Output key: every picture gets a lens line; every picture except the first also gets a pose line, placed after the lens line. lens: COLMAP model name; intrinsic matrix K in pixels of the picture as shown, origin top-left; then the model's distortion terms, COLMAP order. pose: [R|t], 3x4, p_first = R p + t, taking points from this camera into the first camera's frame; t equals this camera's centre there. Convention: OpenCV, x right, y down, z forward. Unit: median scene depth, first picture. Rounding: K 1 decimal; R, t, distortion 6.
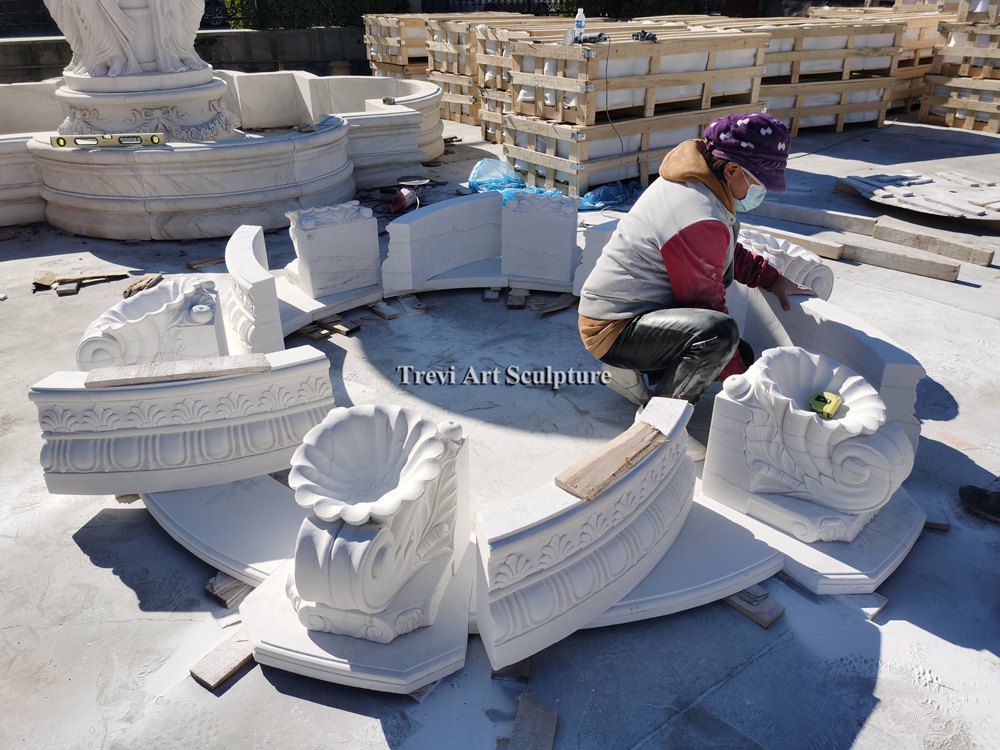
lens RADIAL K [[765.5, 0, 501.3], [0, 765.5, 378.6], [0, 0, 1]] dist [0.080075, -0.106967]
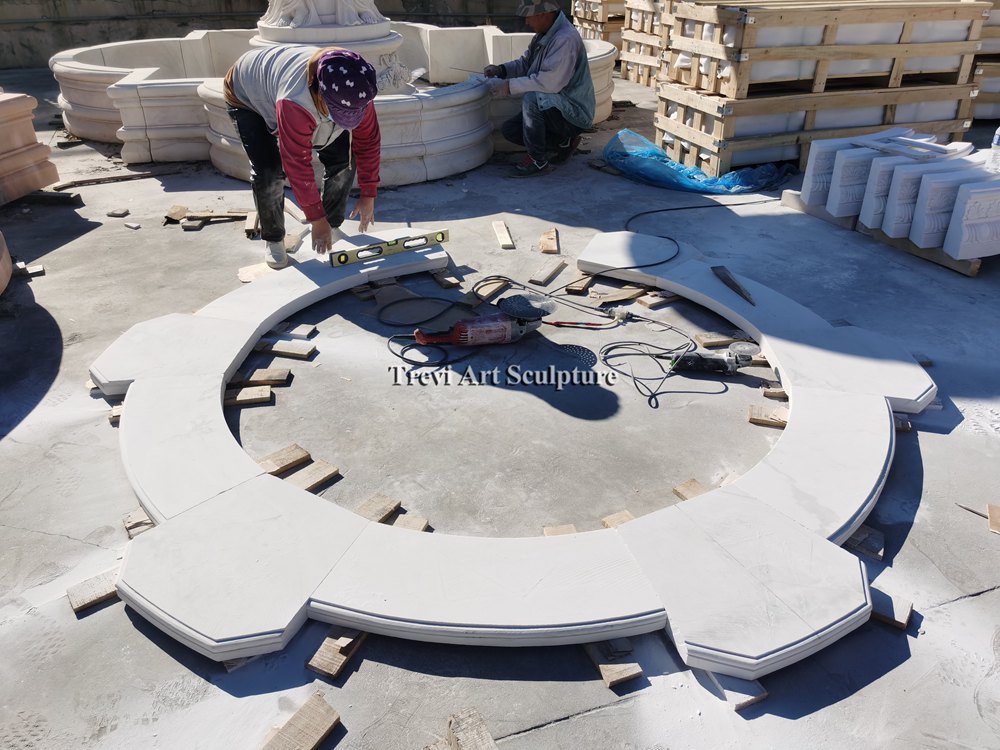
lens RADIAL K [[765.5, 0, 501.3], [0, 765.5, 378.6], [0, 0, 1]] dist [0.080075, -0.106967]
pose [[0.954294, 0.150961, -0.257942, 0.124895], [-0.137758, 0.988086, 0.068620, -0.024681], [0.265228, -0.029950, 0.963720, 0.031783]]
